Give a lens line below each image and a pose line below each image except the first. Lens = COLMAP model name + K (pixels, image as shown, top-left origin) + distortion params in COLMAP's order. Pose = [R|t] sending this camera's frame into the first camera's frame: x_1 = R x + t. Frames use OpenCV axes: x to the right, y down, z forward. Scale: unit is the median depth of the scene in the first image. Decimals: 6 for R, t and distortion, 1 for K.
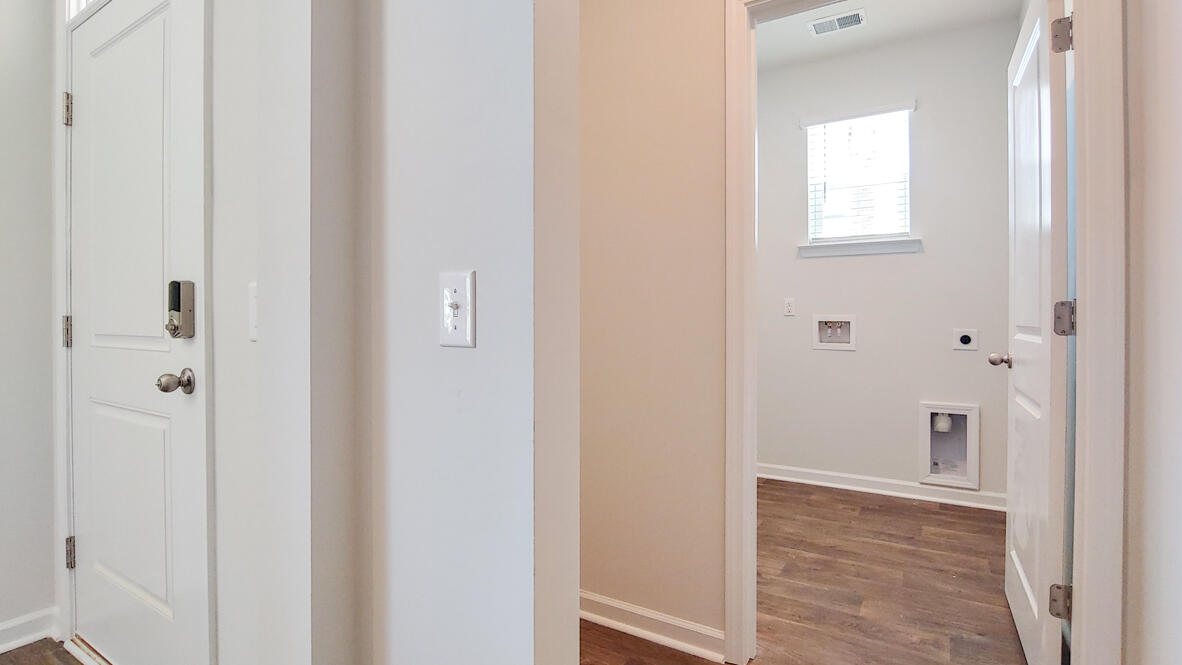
lens RADIAL K [[551.2, 0, 595.1], [0, 551.2, 326.3], [0, 0, 1]] dist [-0.019002, -0.002522]
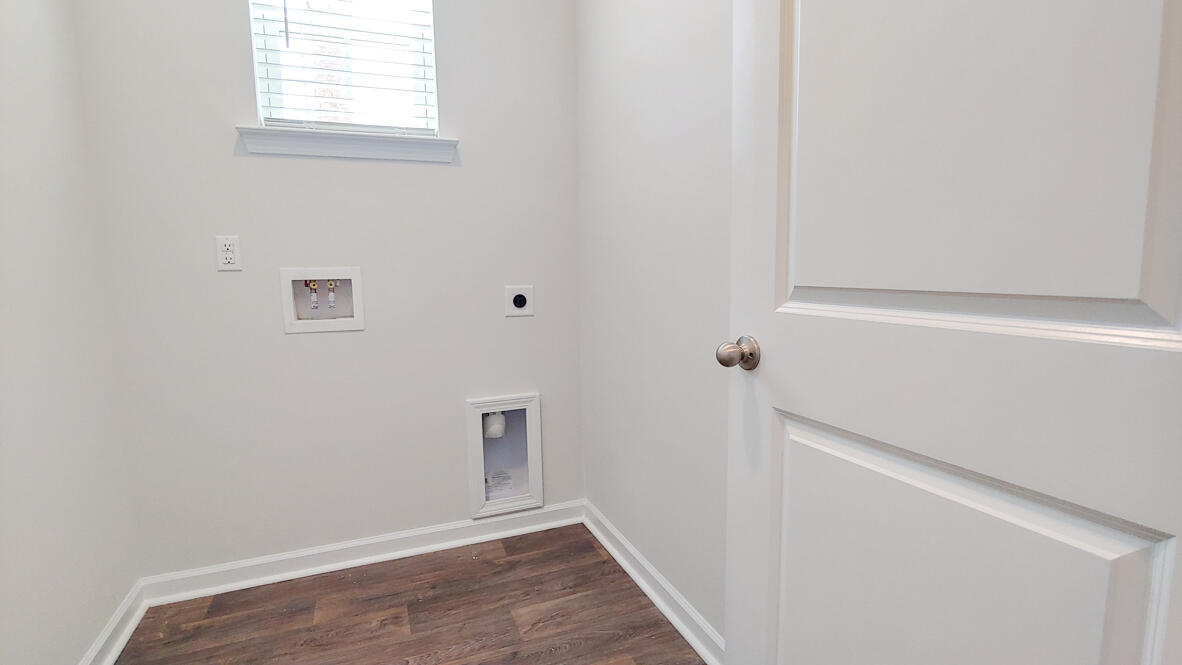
lens RADIAL K [[583.0, 0, 592.0], [0, 583.0, 338.6], [0, 0, 1]] dist [-0.010191, -0.002503]
pose [[0.610512, -0.107931, 0.784619, 0.150064], [0.028246, 0.993008, 0.114619, -0.010133], [-0.791504, -0.047814, 0.609291, 0.466065]]
